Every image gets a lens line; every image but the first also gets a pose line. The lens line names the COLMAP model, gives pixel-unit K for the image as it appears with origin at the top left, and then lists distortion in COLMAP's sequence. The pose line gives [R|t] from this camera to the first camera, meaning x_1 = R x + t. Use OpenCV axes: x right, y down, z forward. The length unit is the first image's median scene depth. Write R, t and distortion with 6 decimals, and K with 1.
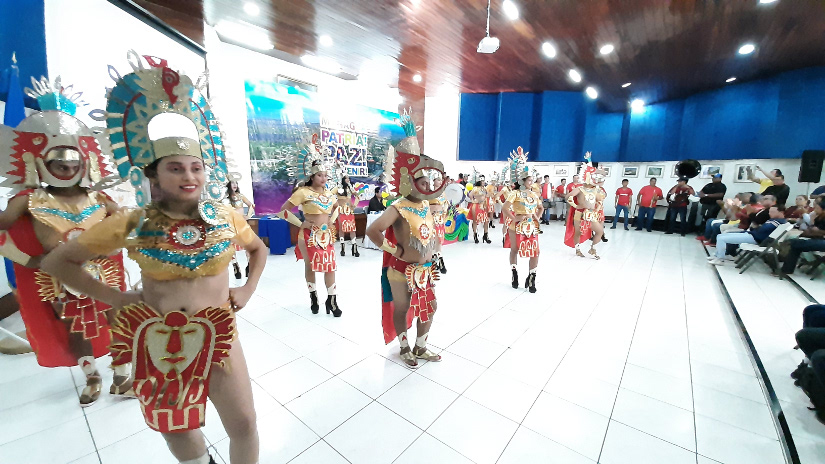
lens RADIAL K [[325.8, 0, 414.7], [0, 325.8, 226.2], [0, 0, 1]] dist [-0.001482, -0.000079]
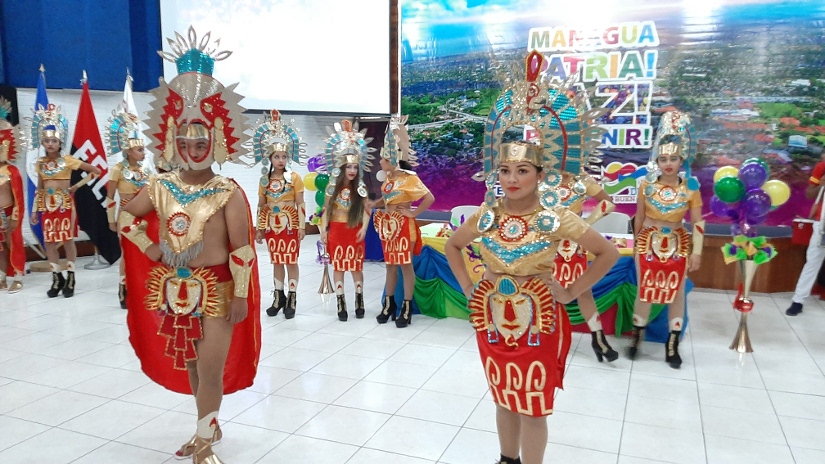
lens RADIAL K [[651.6, 0, 415.2], [0, 651.6, 237.3], [0, 0, 1]] dist [0.011736, -0.025408]
pose [[0.311963, 0.114499, -0.943170, 0.601403], [-0.138349, 0.987605, 0.074133, -0.063450], [0.939967, 0.107360, 0.323937, 0.486292]]
